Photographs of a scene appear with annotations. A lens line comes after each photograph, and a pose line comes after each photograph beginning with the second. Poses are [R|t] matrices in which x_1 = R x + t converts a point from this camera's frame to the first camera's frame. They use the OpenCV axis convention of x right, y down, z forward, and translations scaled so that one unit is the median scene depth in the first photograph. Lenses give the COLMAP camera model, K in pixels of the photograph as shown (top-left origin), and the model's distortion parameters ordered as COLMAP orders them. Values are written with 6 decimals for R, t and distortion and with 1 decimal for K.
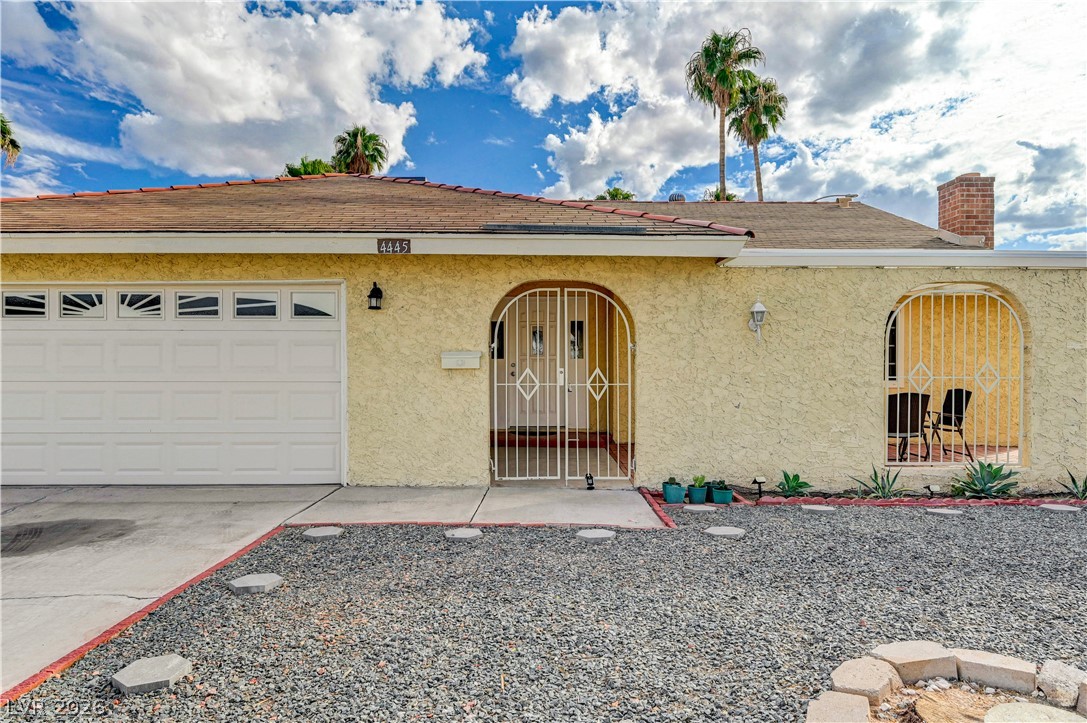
lens RADIAL K [[666.8, 0, 542.7], [0, 666.8, 366.3], [0, 0, 1]] dist [-0.001144, -0.000565]
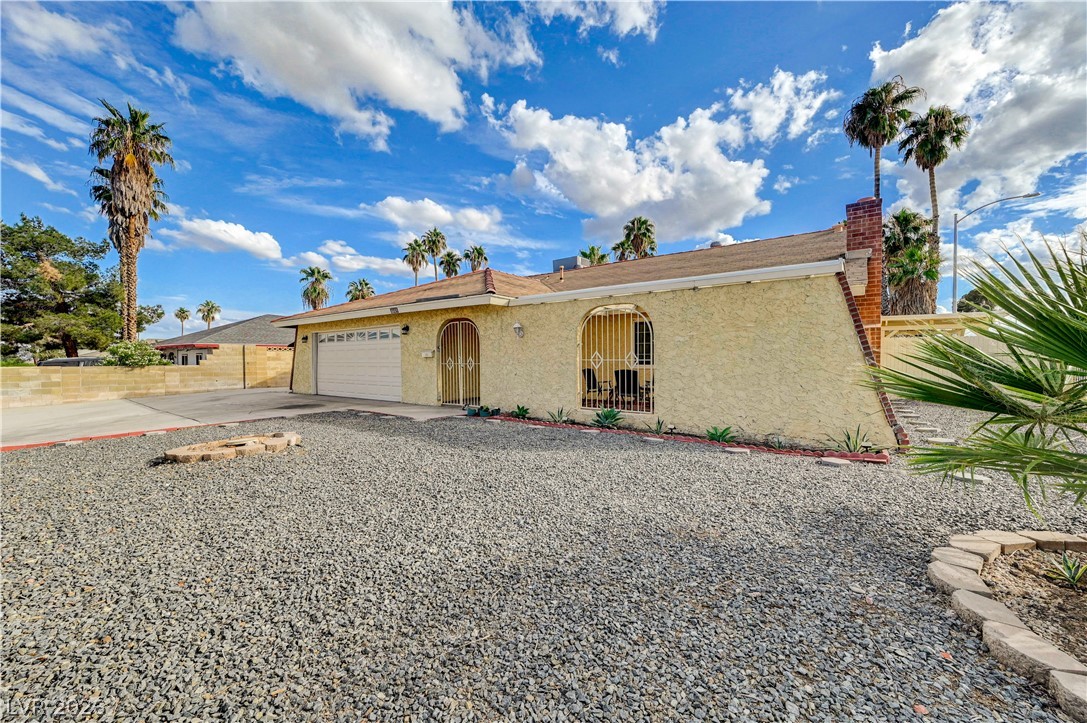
lens RADIAL K [[429.8, 0, 543.0], [0, 429.8, 363.4], [0, 0, 1]] dist [-0.005132, 0.002320]
pose [[0.790963, 0.000380, -0.611864, 1.147860], [0.001534, 0.999995, 0.002605, 0.022597], [0.611862, -0.002999, 0.790959, 0.011129]]
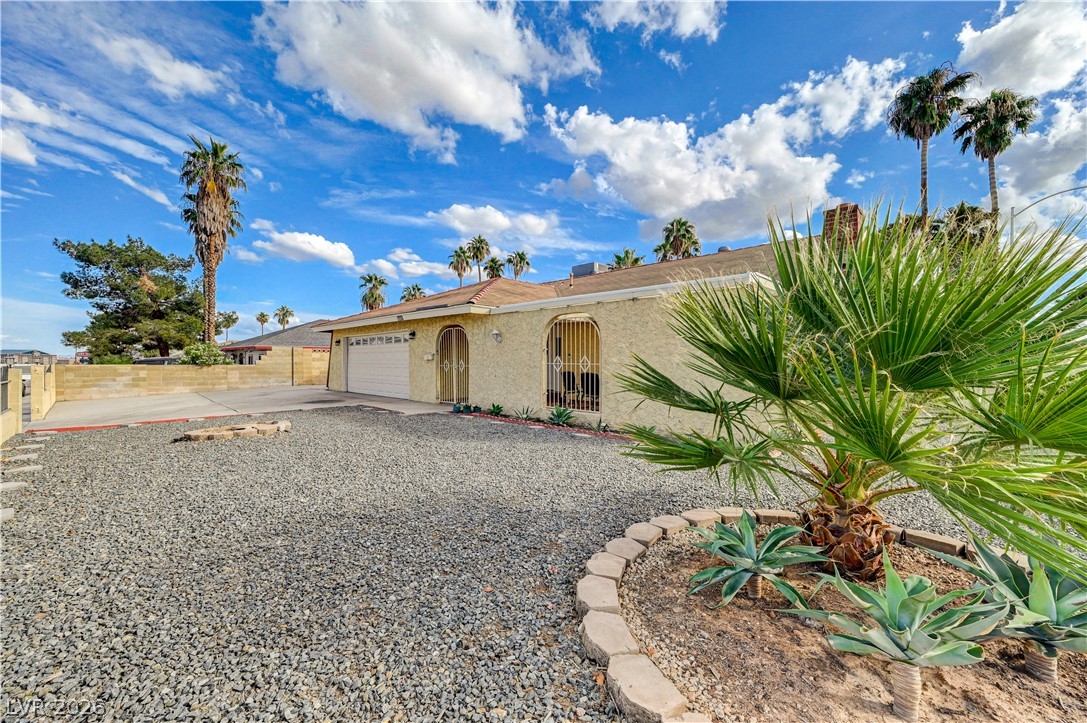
lens RADIAL K [[429.8, 0, 545.0], [0, 429.8, 362.5], [0, 0, 1]] dist [-0.005132, 0.002320]
pose [[0.707799, 0.002849, -0.706409, 1.415467], [-0.007778, 0.999963, -0.003759, 0.017984], [0.706372, 0.008155, 0.707794, 0.091731]]
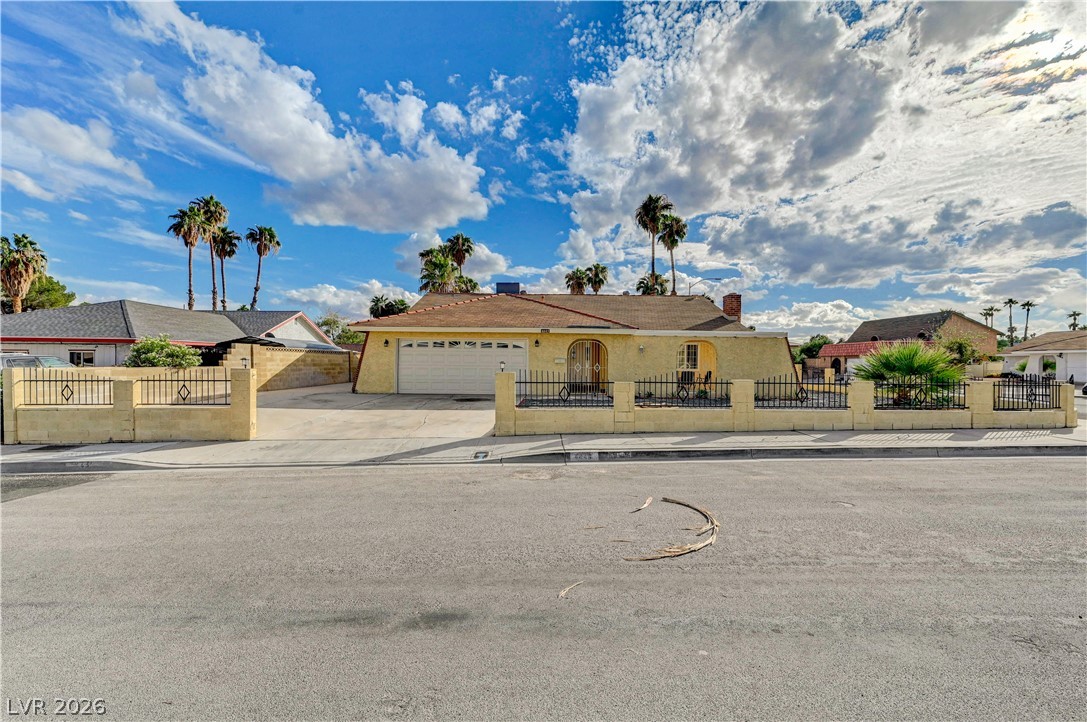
lens RADIAL K [[440.9, 0, 545.0], [0, 440.9, 350.3], [0, 0, 1]] dist [0.001787, 0.000388]
pose [[0.999942, 0.008464, -0.006588, -0.183377], [-0.008670, 0.999453, -0.031928, 0.011599], [0.006314, 0.031983, 0.999468, -1.369043]]
